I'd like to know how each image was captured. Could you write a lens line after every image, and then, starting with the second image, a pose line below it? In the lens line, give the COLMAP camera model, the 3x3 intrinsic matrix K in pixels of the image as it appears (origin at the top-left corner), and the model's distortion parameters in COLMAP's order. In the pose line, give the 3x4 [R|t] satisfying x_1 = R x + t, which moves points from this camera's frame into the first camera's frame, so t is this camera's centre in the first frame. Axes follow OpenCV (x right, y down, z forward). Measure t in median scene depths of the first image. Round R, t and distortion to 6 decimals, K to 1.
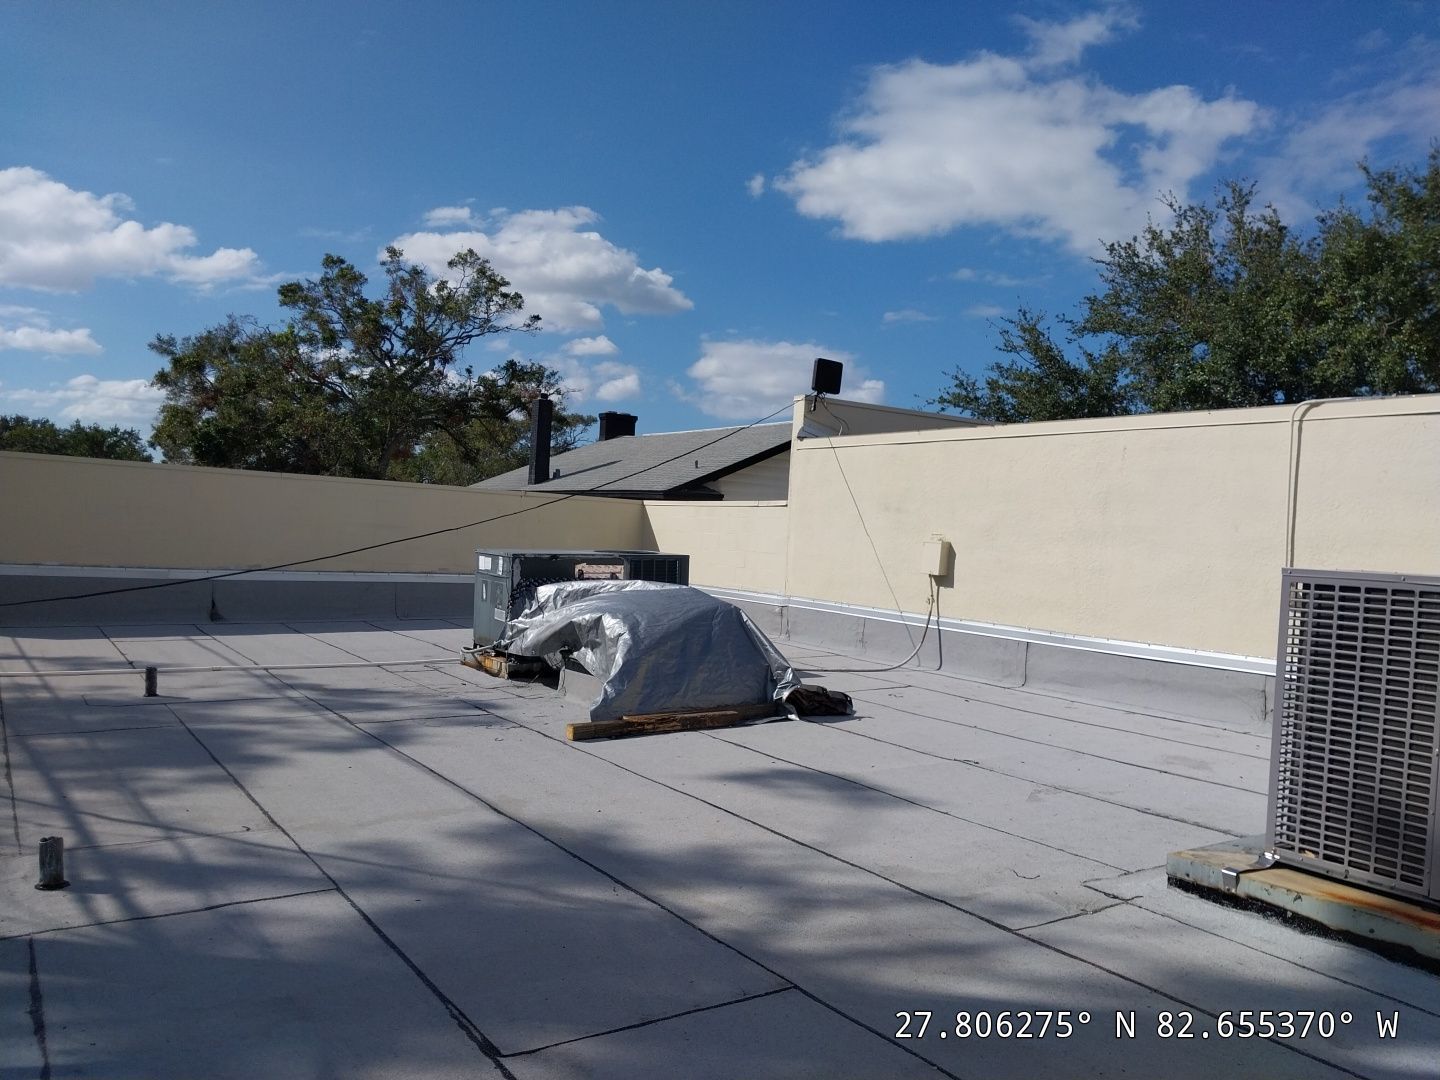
lens RADIAL K [[1115.8, 0, 720.1], [0, 1115.8, 547.5], [0, 0, 1]] dist [0.022691, -0.058912]
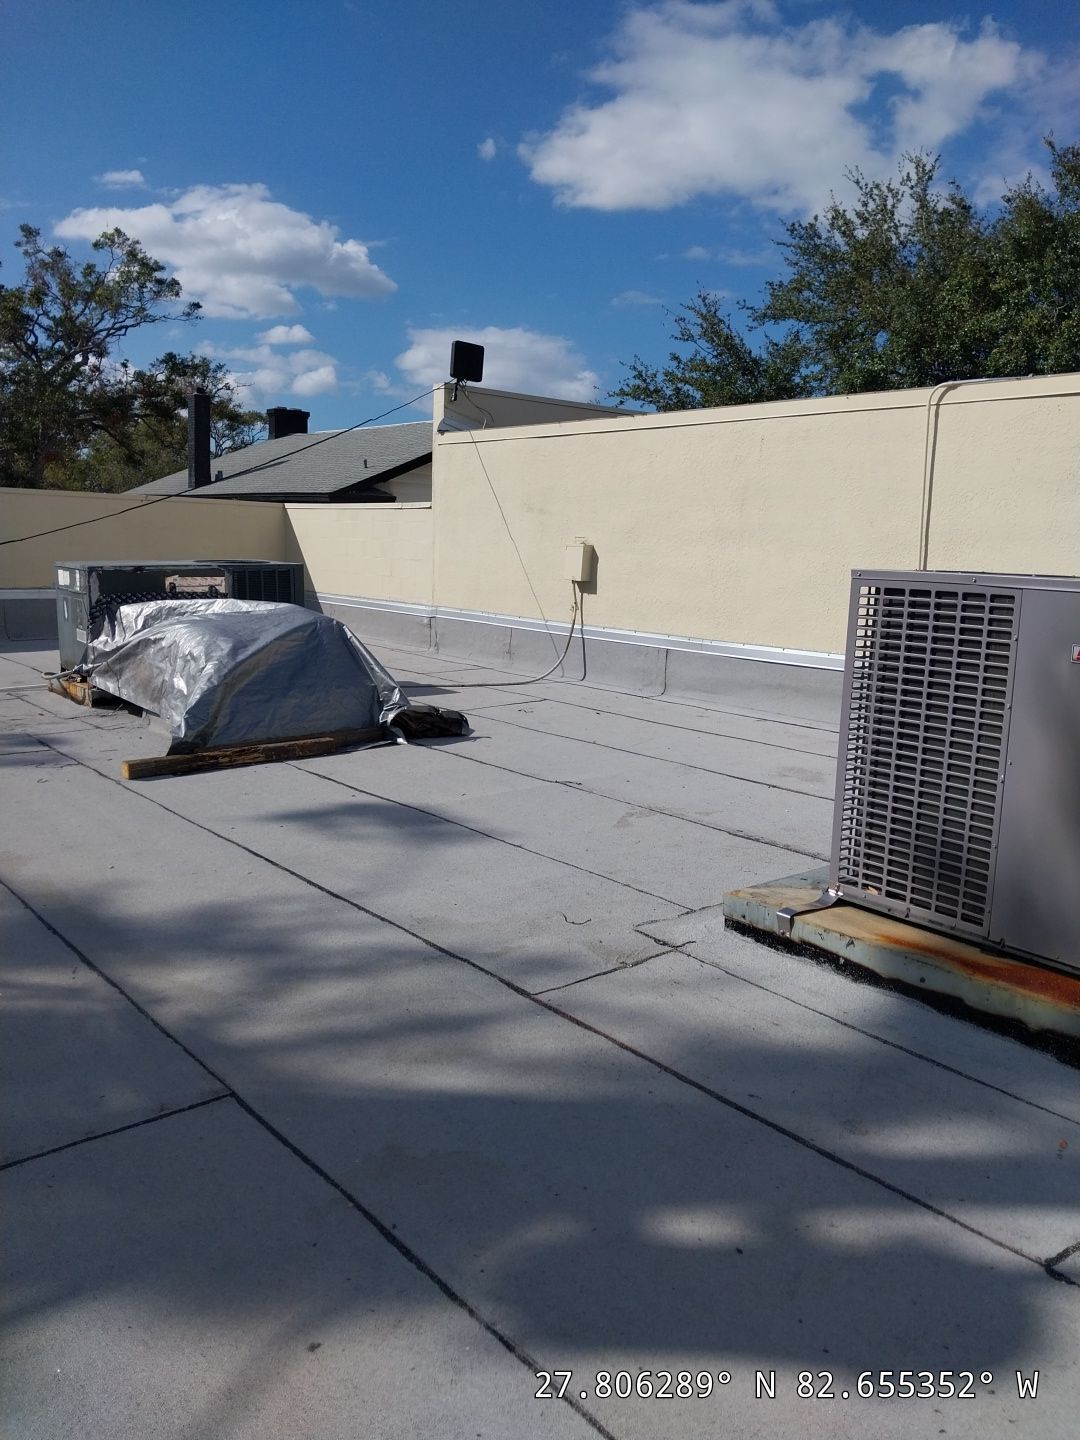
lens RADIAL K [[1115.8, 0, 547.4], [0, 1115.8, 714.8], [0, 0, 1]] dist [0.022691, -0.058912]
pose [[0.994180, -0.033750, 0.102308, 0.077975], [0.018611, 0.989188, 0.145465, -0.000271], [-0.106112, -0.142715, 0.984059, 0.070176]]
